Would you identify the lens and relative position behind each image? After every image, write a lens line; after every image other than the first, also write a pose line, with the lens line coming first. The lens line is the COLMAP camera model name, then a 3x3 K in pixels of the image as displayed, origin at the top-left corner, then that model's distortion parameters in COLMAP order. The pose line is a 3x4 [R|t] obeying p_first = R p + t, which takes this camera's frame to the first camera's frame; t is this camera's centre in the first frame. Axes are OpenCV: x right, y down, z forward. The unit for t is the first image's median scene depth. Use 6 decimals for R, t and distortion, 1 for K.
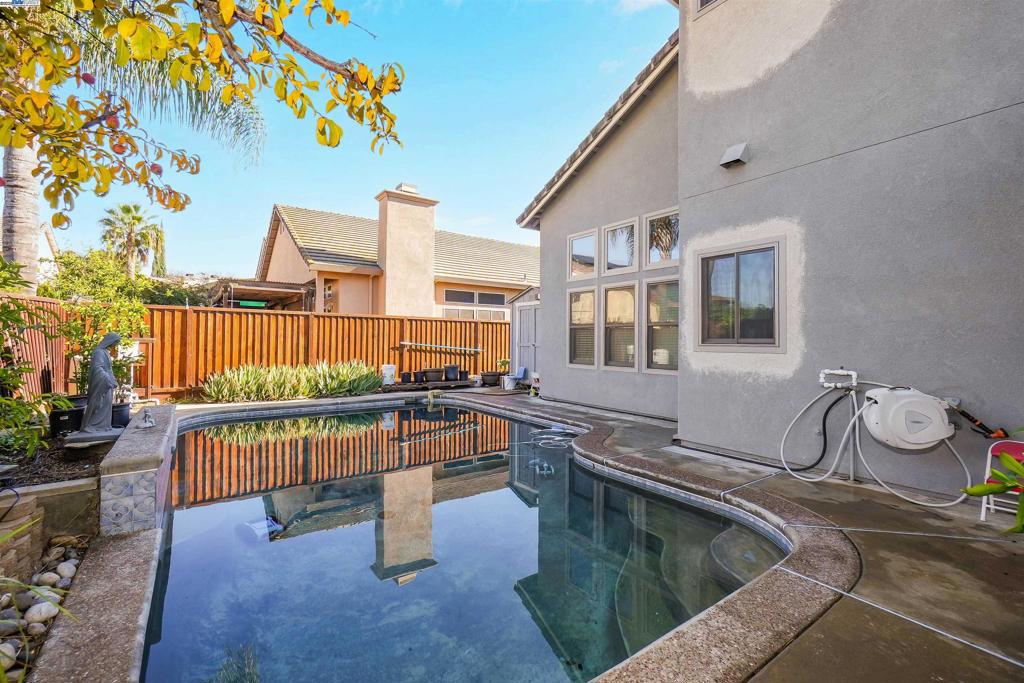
lens RADIAL K [[443.3, 0, 515.8], [0, 443.3, 336.8], [0, 0, 1]] dist [-0.005703, 0.000490]
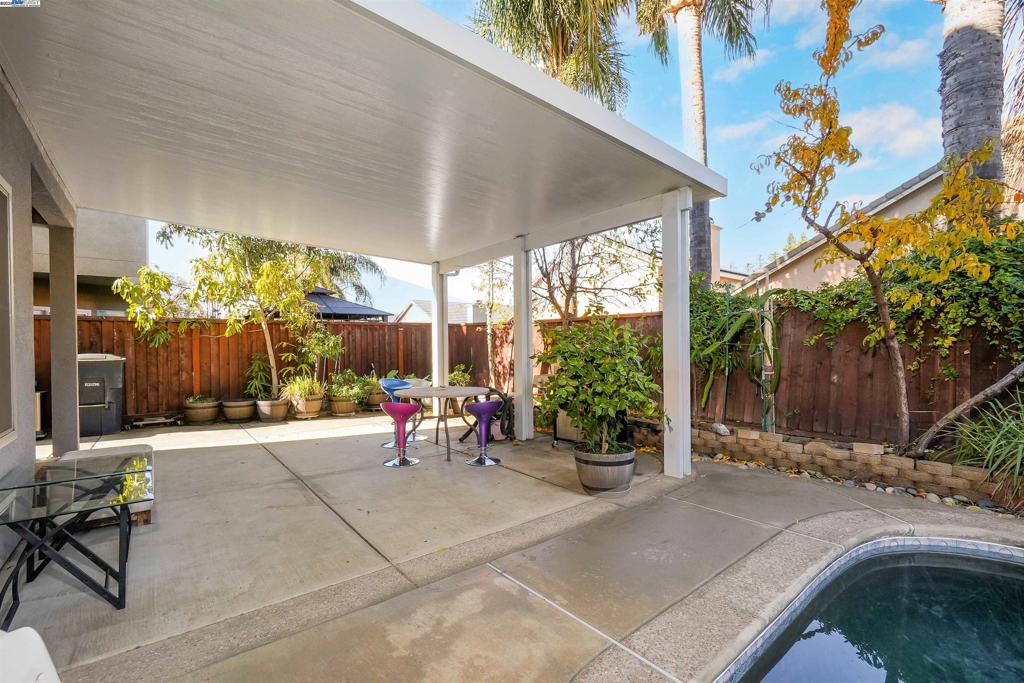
lens RADIAL K [[443.4, 0, 517.3], [0, 443.4, 339.7], [0, 0, 1]] dist [-0.004294, -0.000029]
pose [[-0.997747, 0.007859, -0.066633, 1.047471], [0.008702, 0.999886, -0.012372, 0.007292], [0.066529, -0.012924, -0.997701, 1.949018]]
